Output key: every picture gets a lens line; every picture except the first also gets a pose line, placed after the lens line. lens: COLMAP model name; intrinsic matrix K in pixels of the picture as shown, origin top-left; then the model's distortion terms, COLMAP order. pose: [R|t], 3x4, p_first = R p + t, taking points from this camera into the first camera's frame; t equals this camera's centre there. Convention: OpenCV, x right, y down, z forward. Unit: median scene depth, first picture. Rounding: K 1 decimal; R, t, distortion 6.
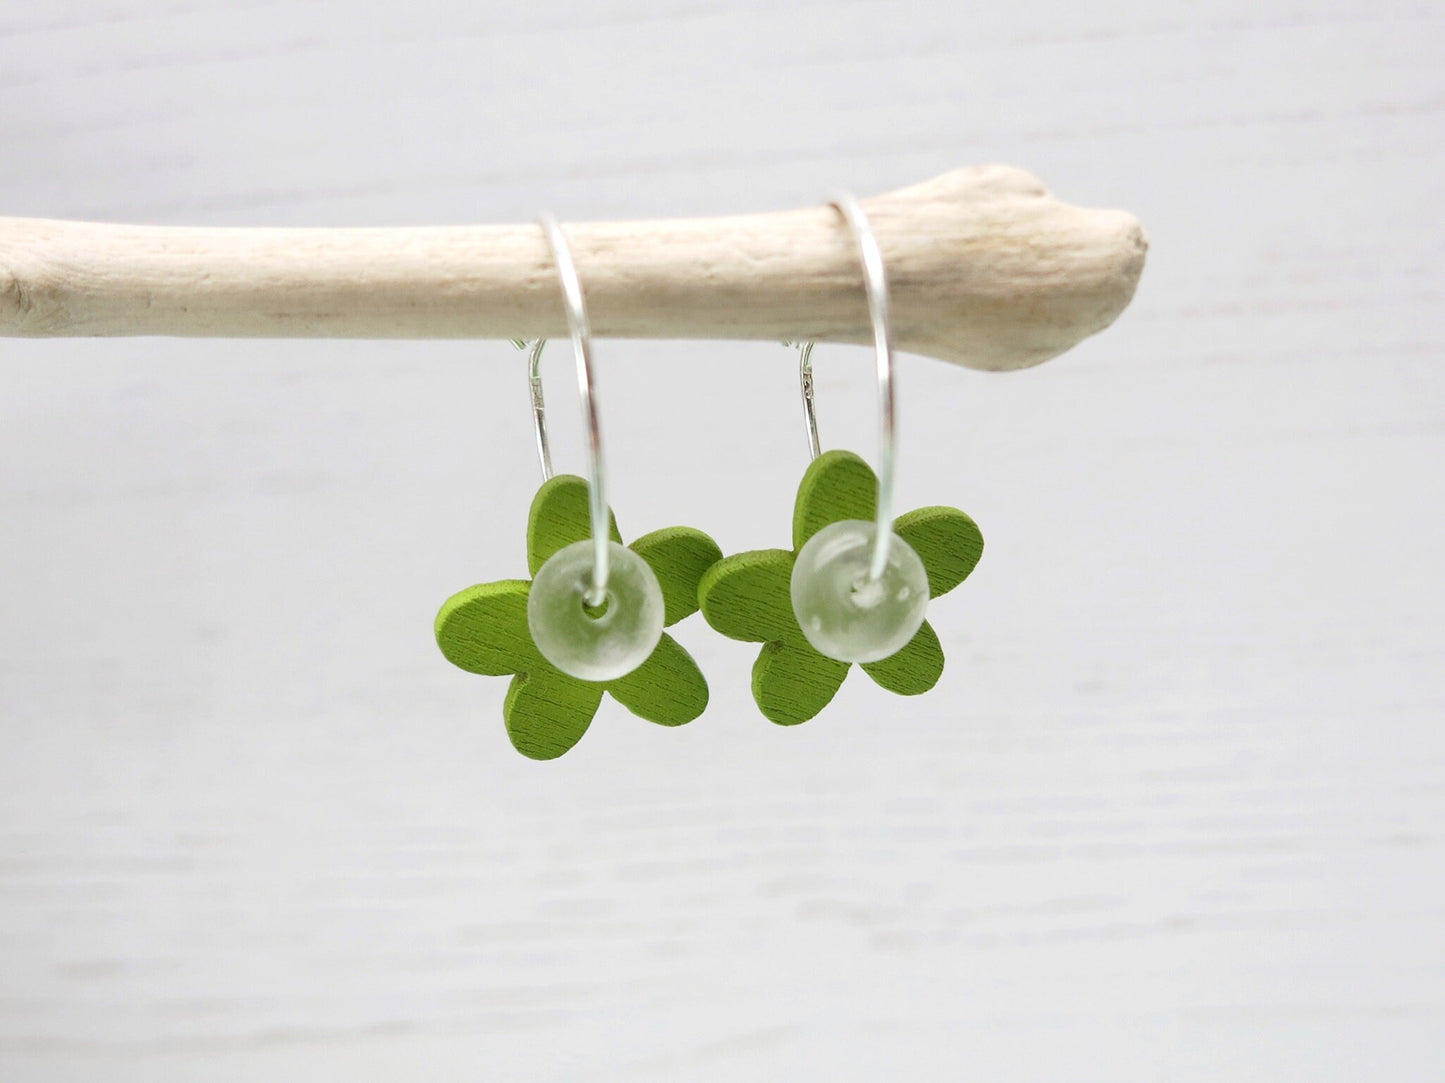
lens RADIAL K [[1182.2, 0, 747.2], [0, 1182.2, 582.1], [0, 0, 1]] dist [-0.030288, 0.004586]
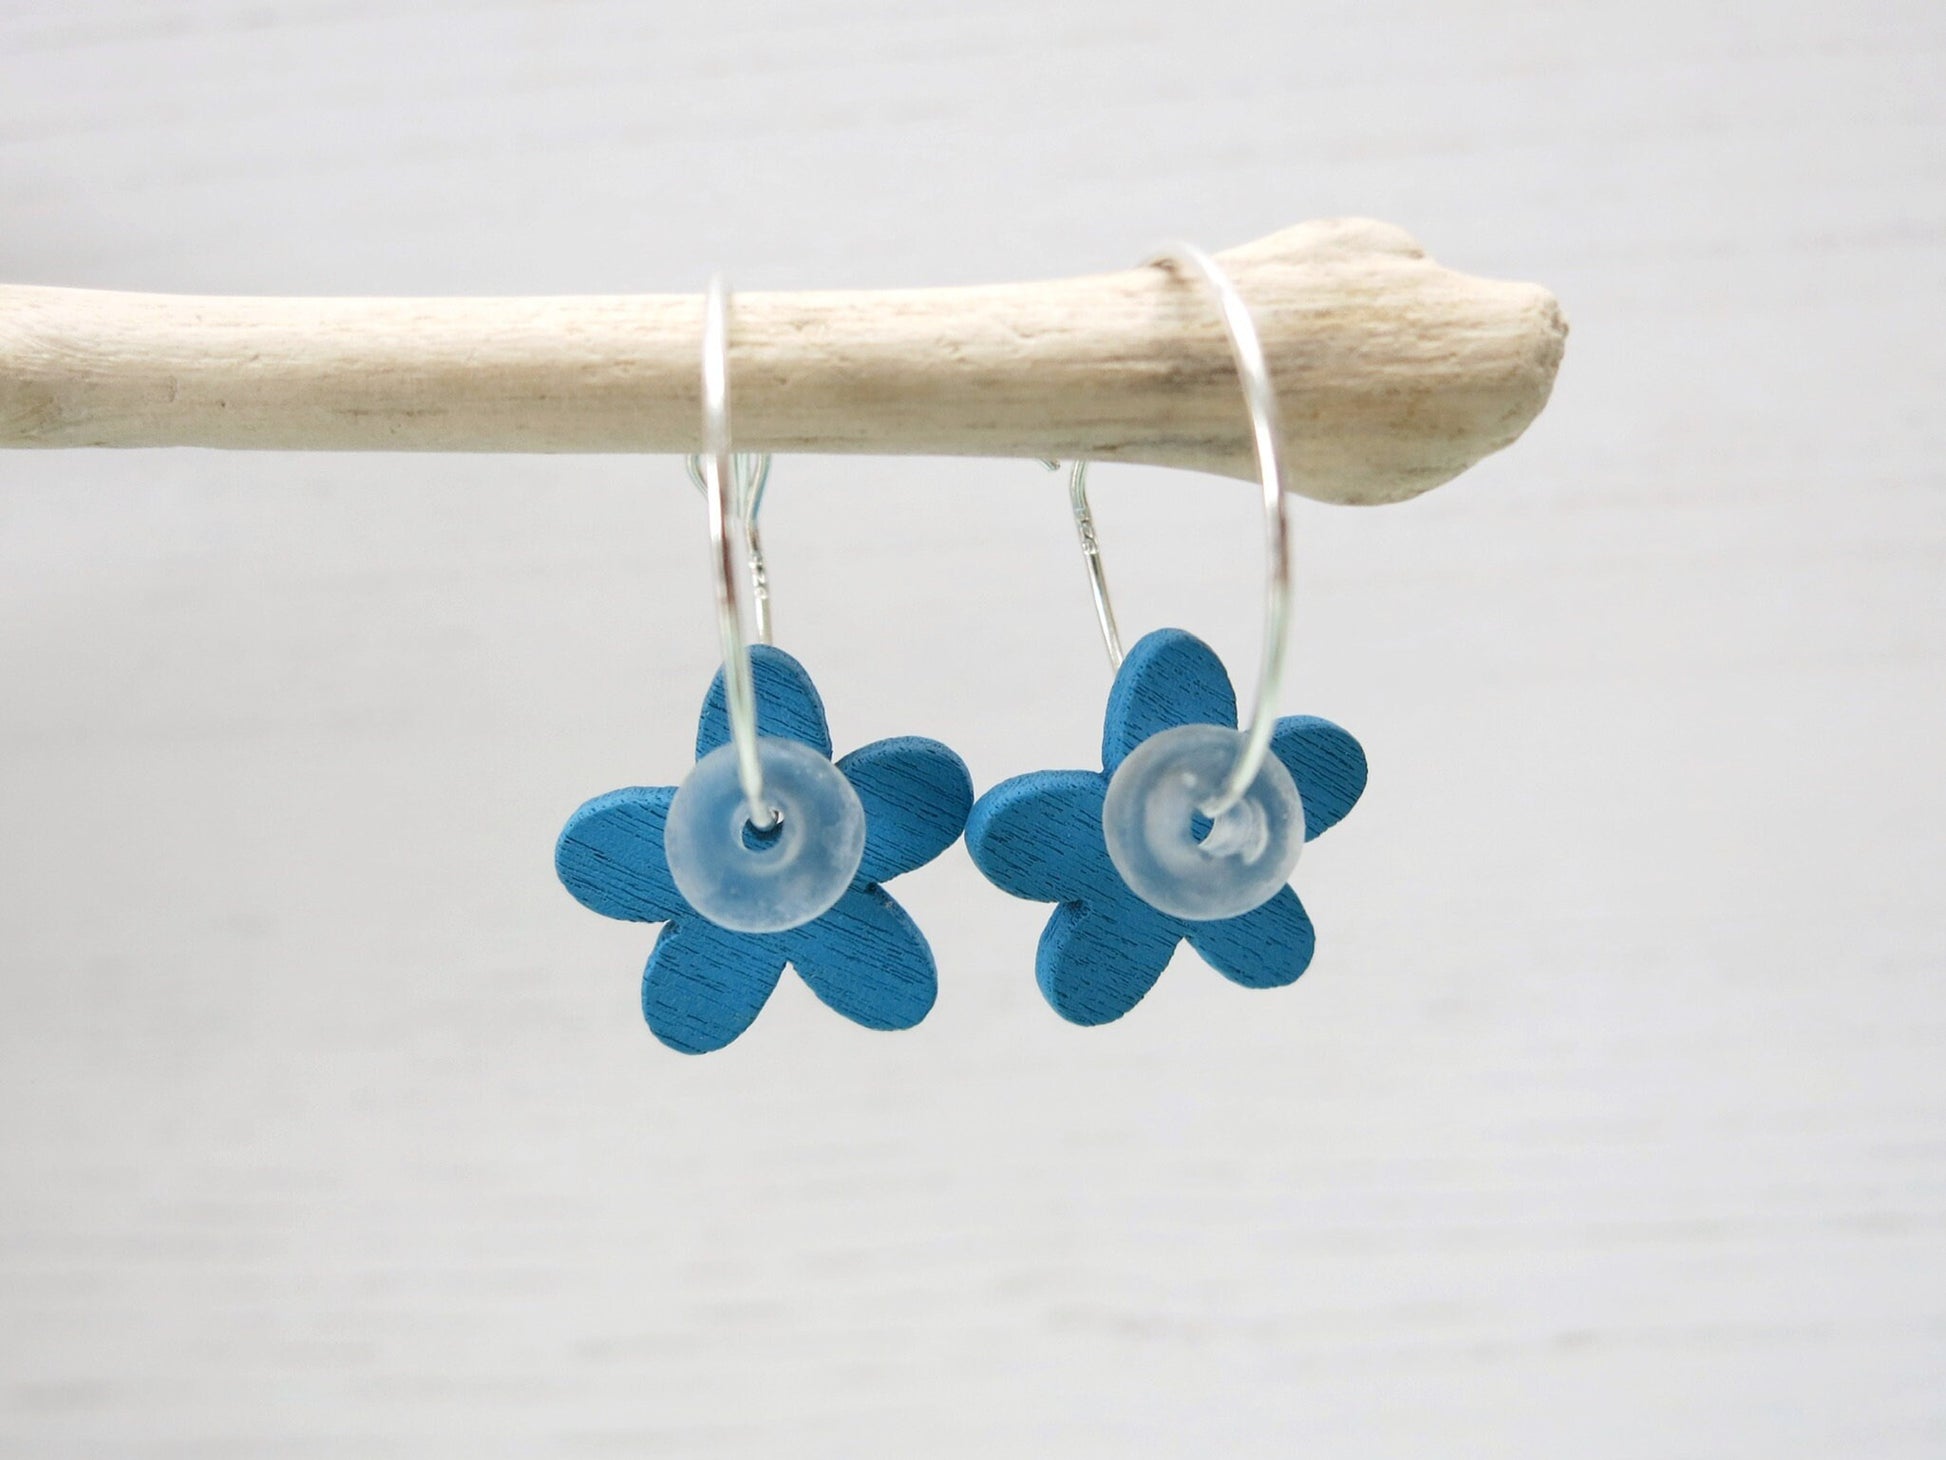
lens RADIAL K [[1557.2, 0, 973.0], [0, 1557.2, 730.0], [0, 0, 1]] dist [-0.024082, -0.007696]
pose [[0.999968, 0.007985, 0.000057, -0.021299], [-0.007942, 0.995214, -0.097399, 0.054311], [-0.000835, 0.097396, 0.995245, 0.083341]]
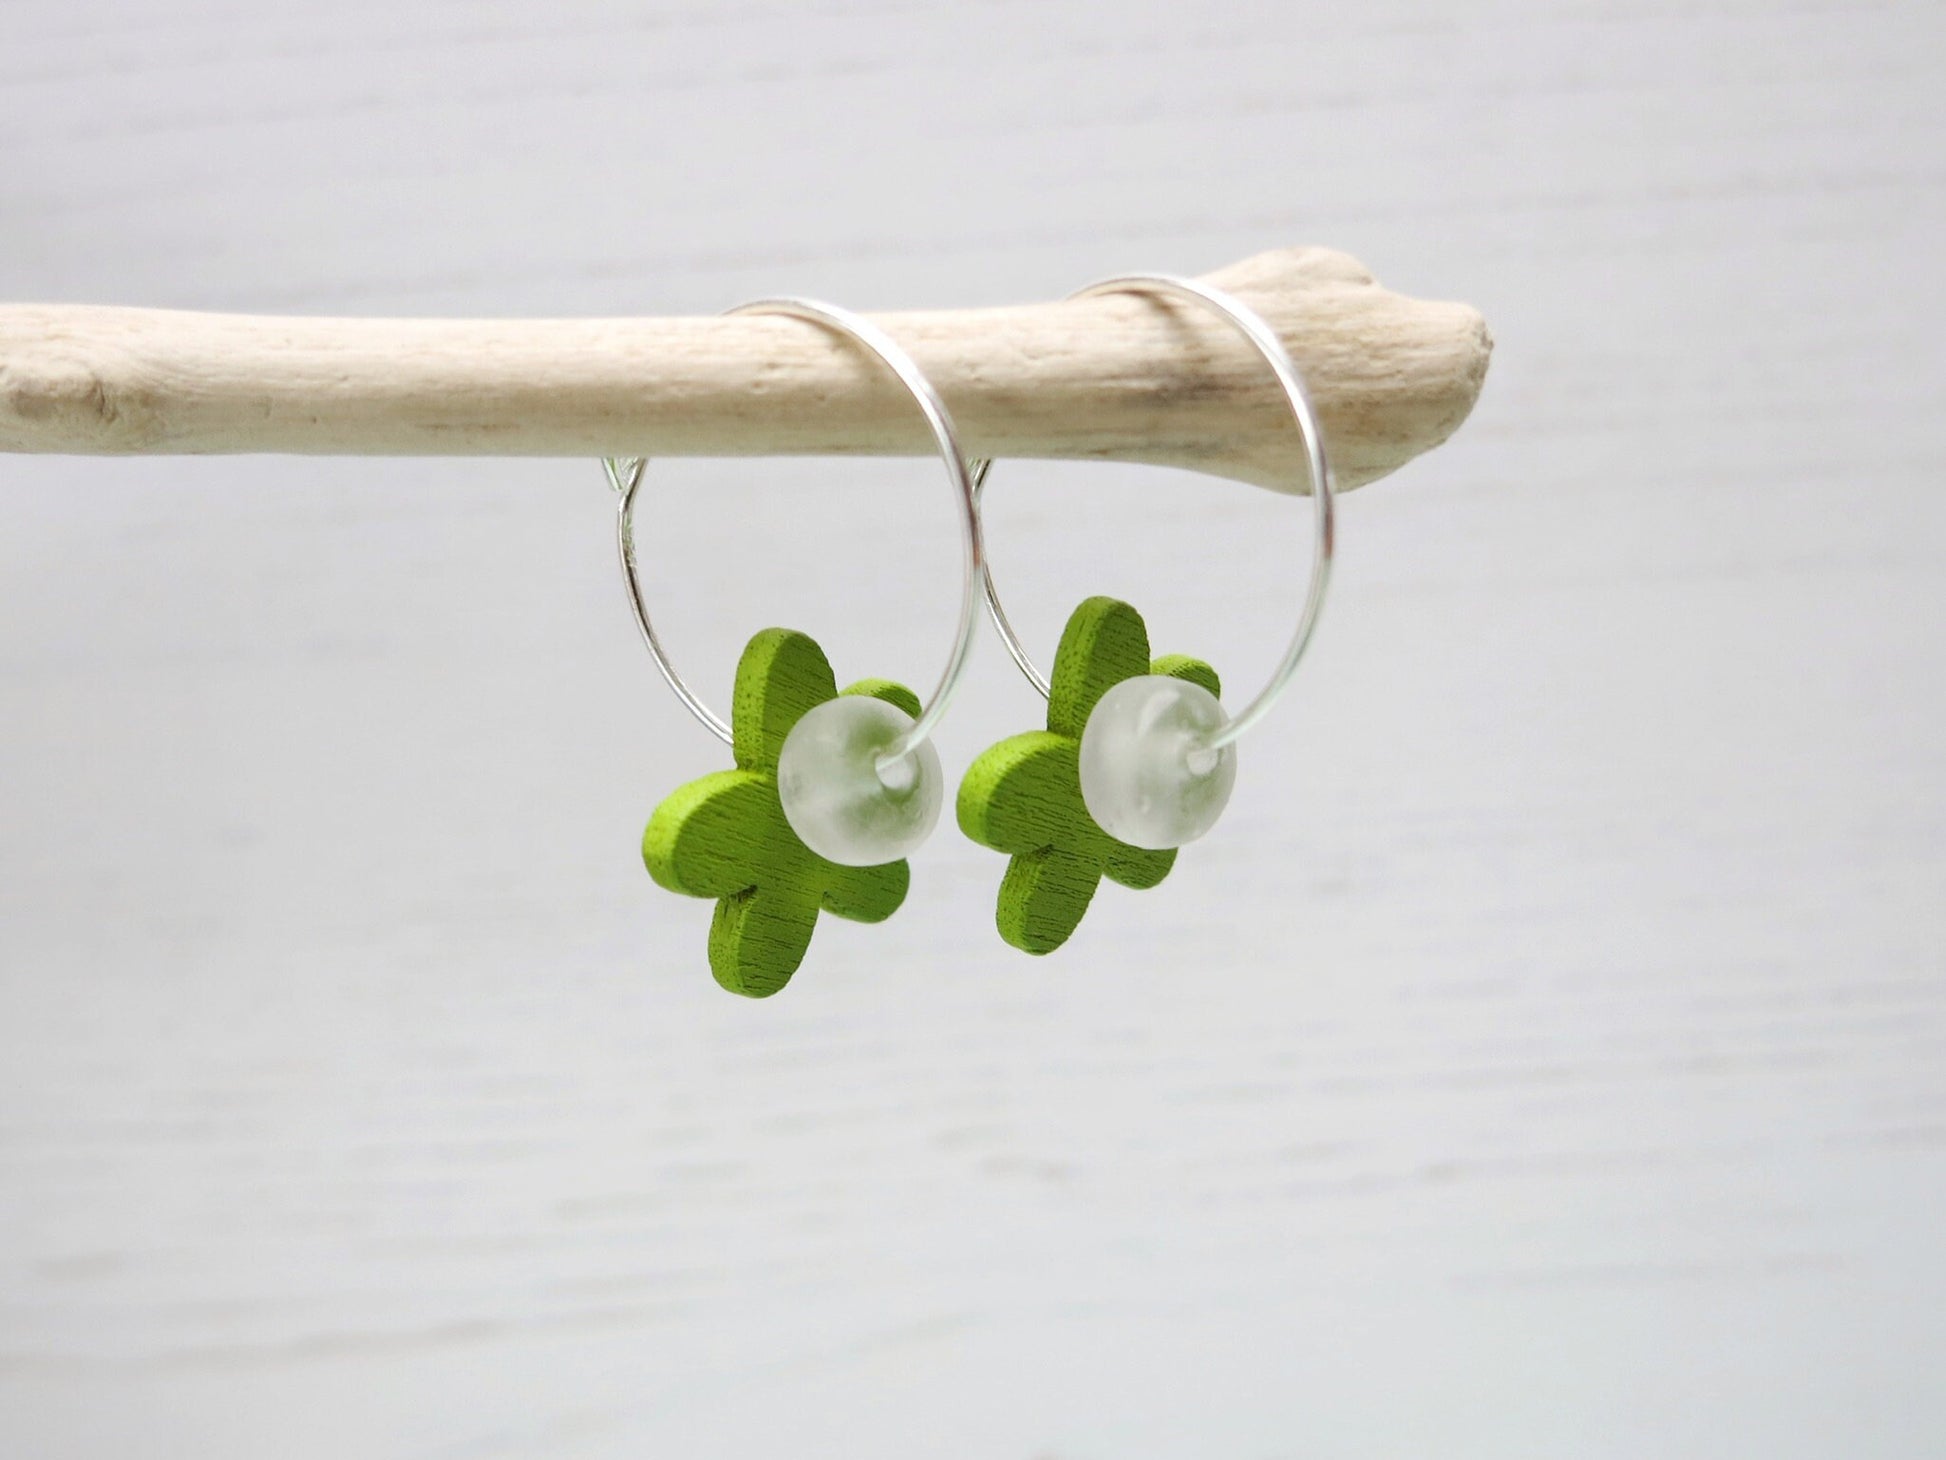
lens RADIAL K [[1448.5, 0, 952.1], [0, 1448.5, 746.5], [0, 0, 1]] dist [-0.027550, 0.001906]
pose [[0.998635, -0.011562, 0.050942, -0.100390], [0.012333, 0.999814, -0.014839, 0.010169], [-0.050761, 0.015447, 0.998591, 0.002539]]
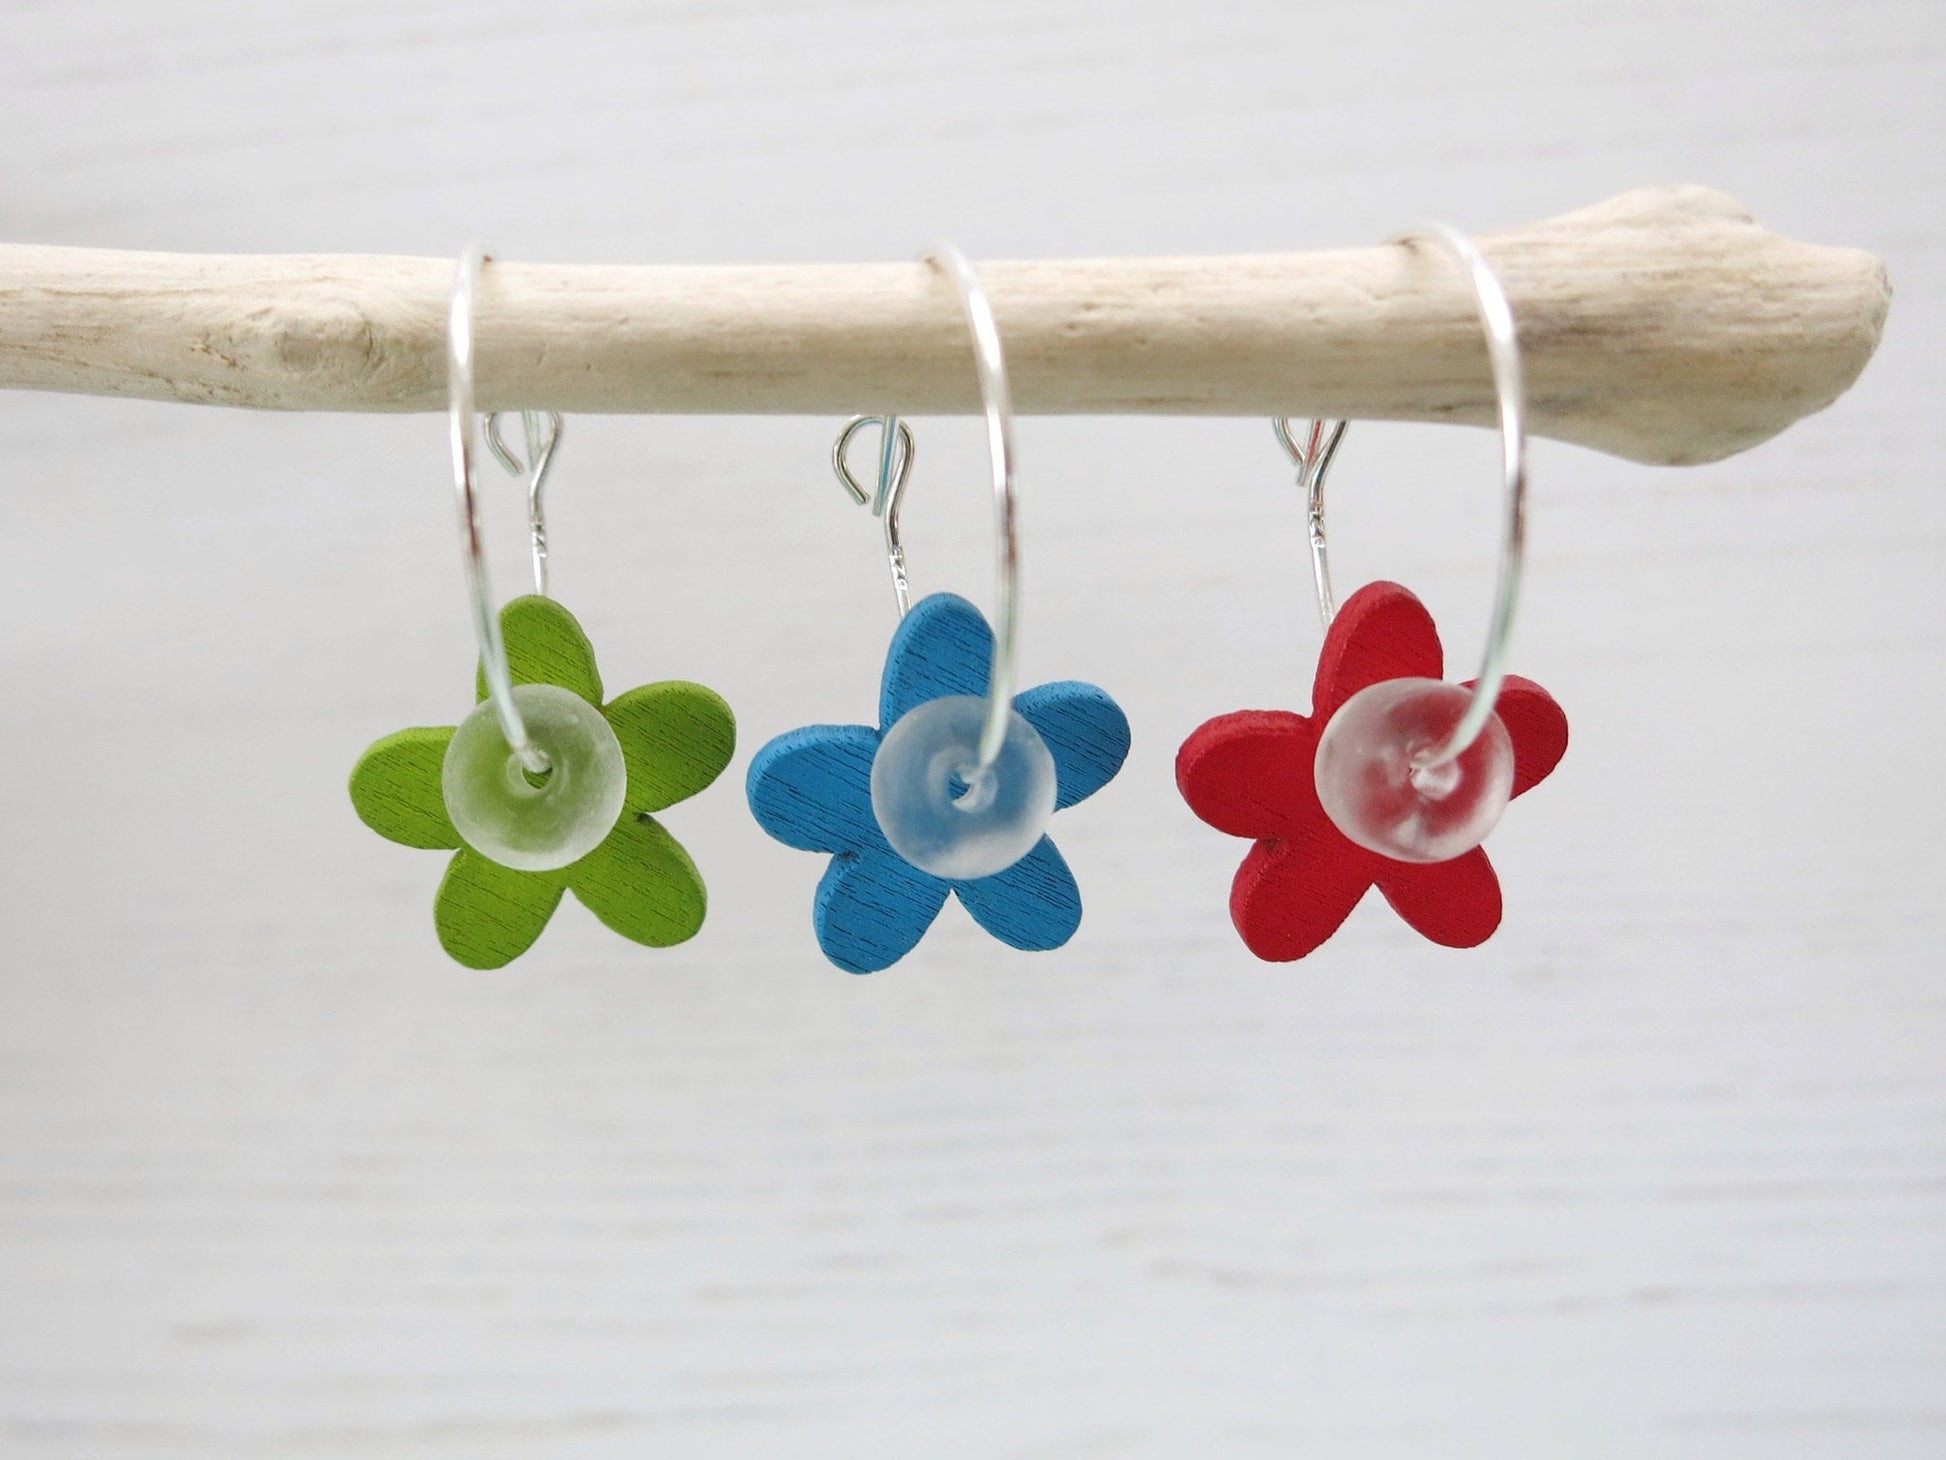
lens RADIAL K [[1479.9, 0, 973.0], [0, 1479.9, 730.0], [0, 0, 1]] dist [-0.026187, -0.001710]
pose [[0.999600, 0.010383, -0.026315, -0.213936], [-0.012649, 0.996085, -0.087491, 0.076921], [0.025304, 0.087789, 0.995818, 0.098304]]
